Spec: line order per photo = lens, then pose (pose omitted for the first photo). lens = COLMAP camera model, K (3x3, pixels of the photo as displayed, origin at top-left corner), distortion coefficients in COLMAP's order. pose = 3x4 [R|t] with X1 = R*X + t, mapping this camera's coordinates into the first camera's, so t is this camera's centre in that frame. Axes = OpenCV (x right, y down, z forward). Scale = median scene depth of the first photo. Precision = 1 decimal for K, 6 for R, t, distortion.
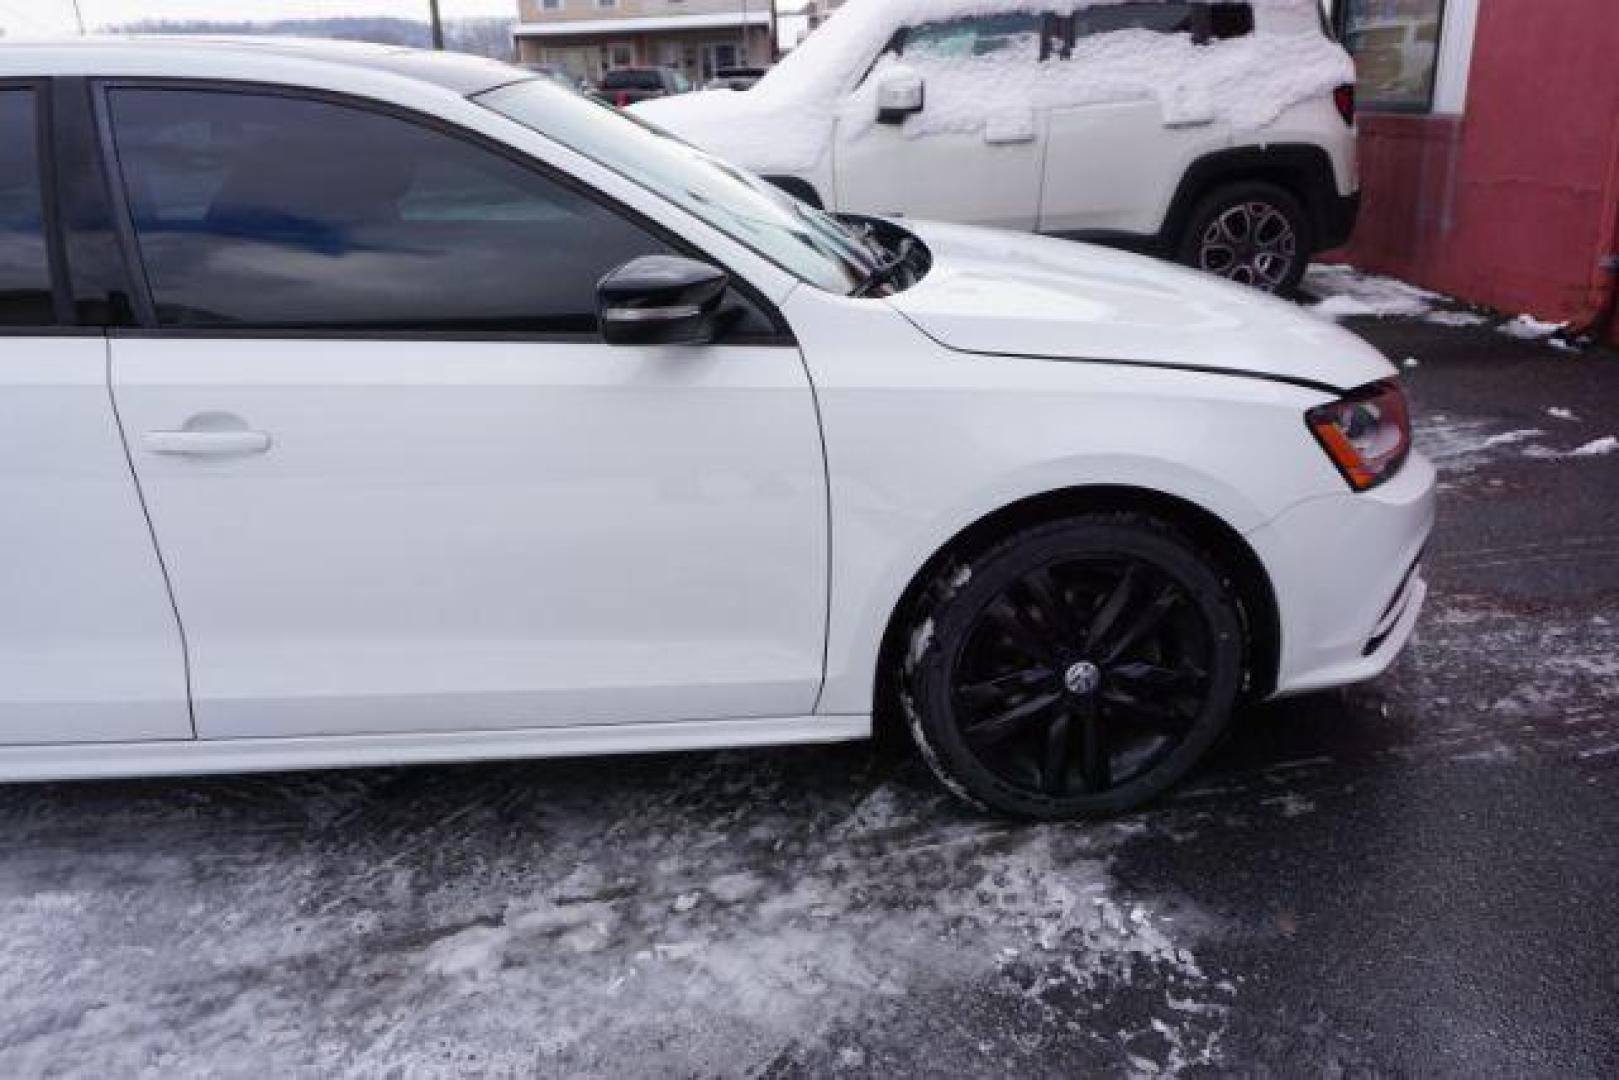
lens RADIAL K [[1254.3, 0, 809.5], [0, 1254.3, 540.0], [0, 0, 1]] dist [-0.041336, 0.049942]
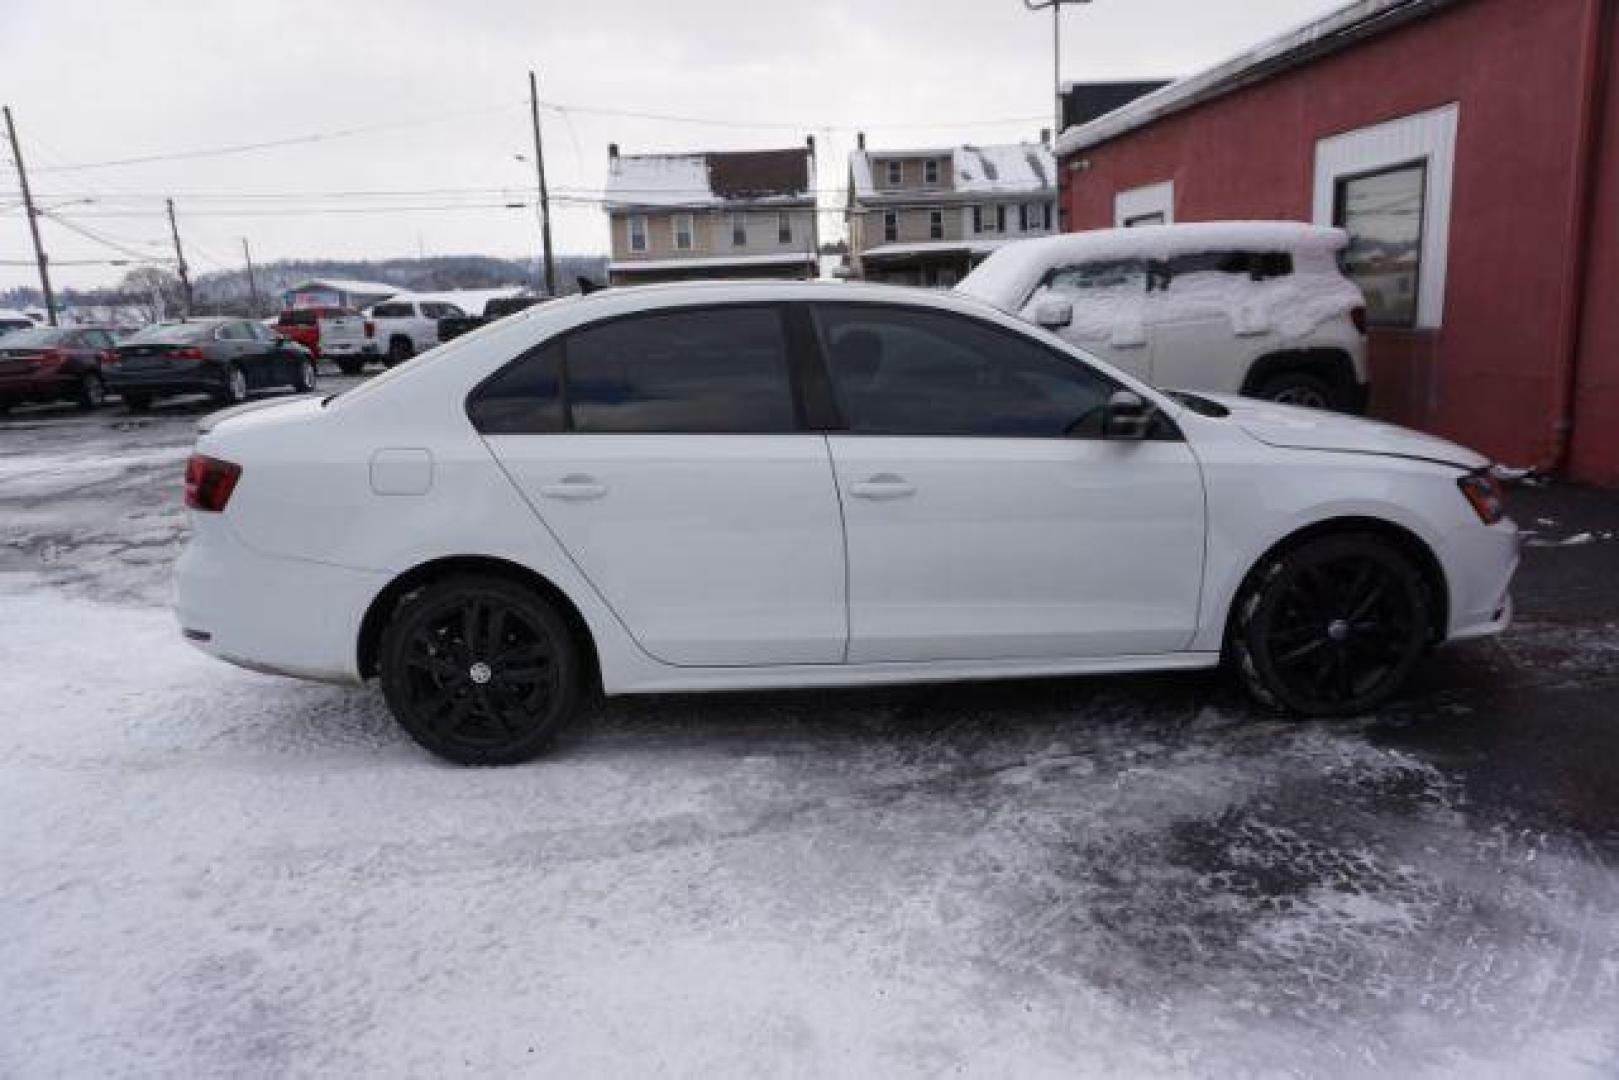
lens RADIAL K [[1092.3, 0, 810.8], [0, 1092.3, 534.7], [0, 0, 1]] dist [-0.052200, 0.038390]
pose [[0.999942, -0.001048, -0.010729, -0.492206], [-0.000521, 0.989395, -0.145251, 0.192482], [0.010767, 0.145248, 0.989337, -0.515340]]
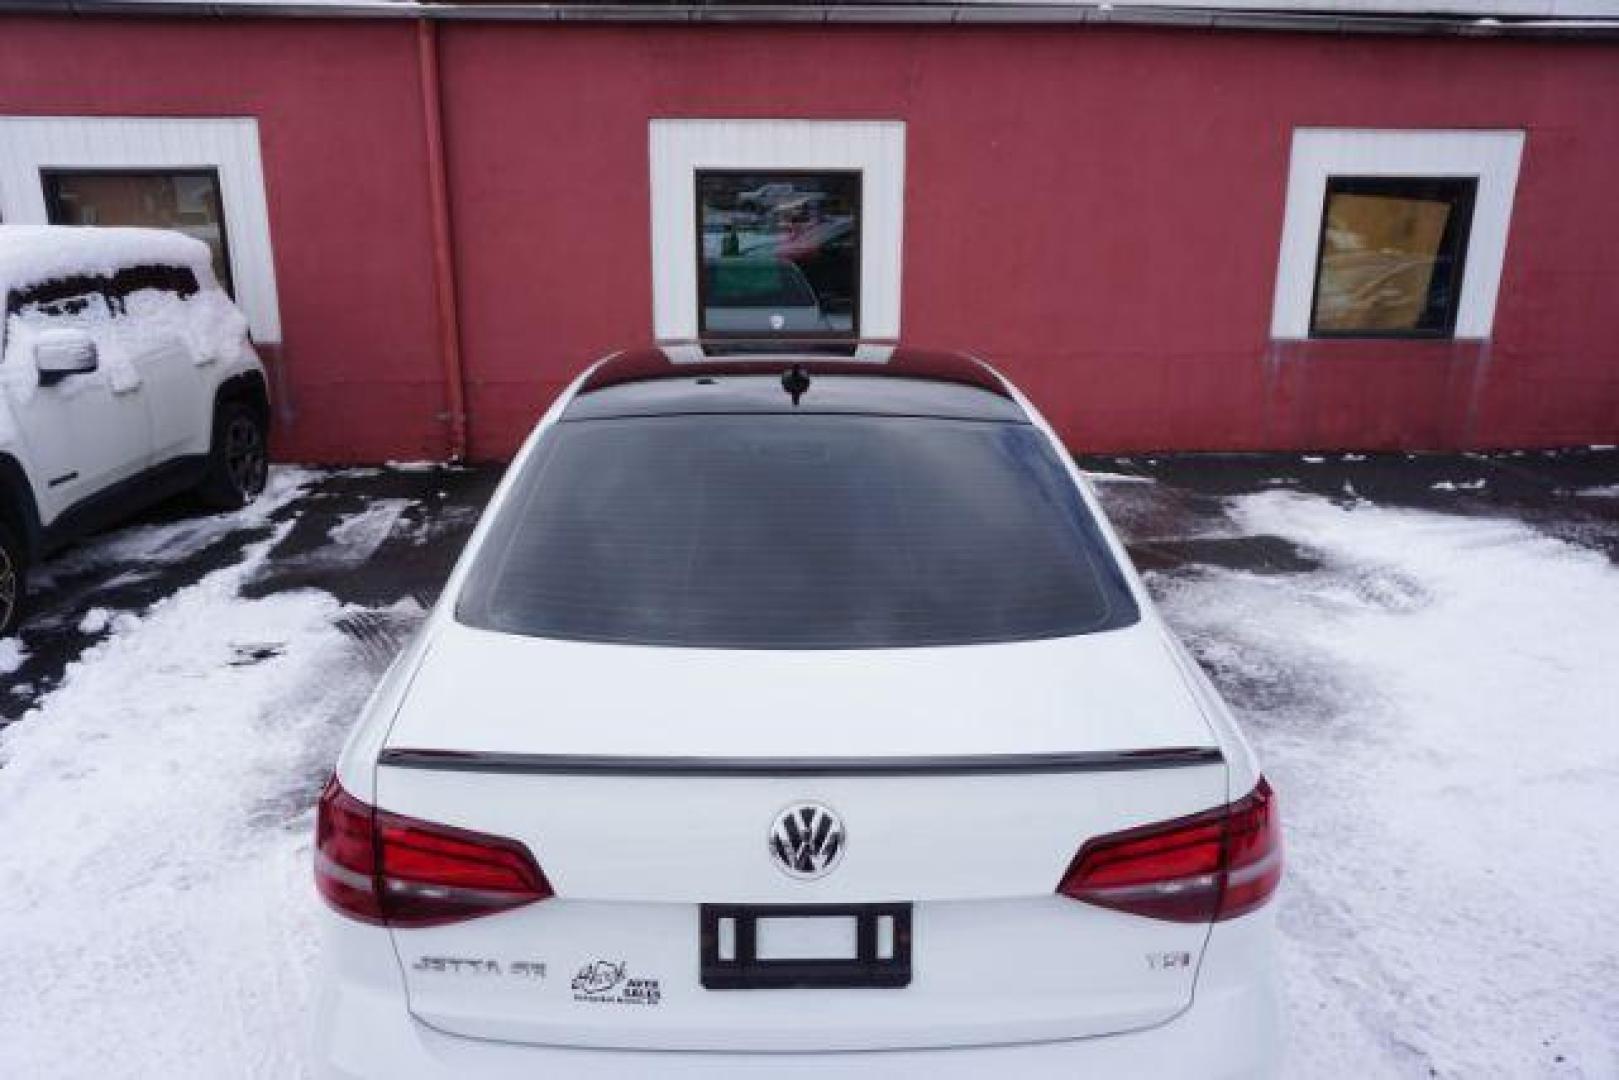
lens RADIAL K [[1090.4, 0, 809.5], [0, 1090.4, 540.0], [0, 0, 1]] dist [-0.051311, 0.035649]
pose [[0.048093, -0.233390, 0.971193, -1.919957], [0.360568, 0.910813, 0.201024, -0.463605], [-0.931492, 0.340513, 0.127957, 0.999295]]
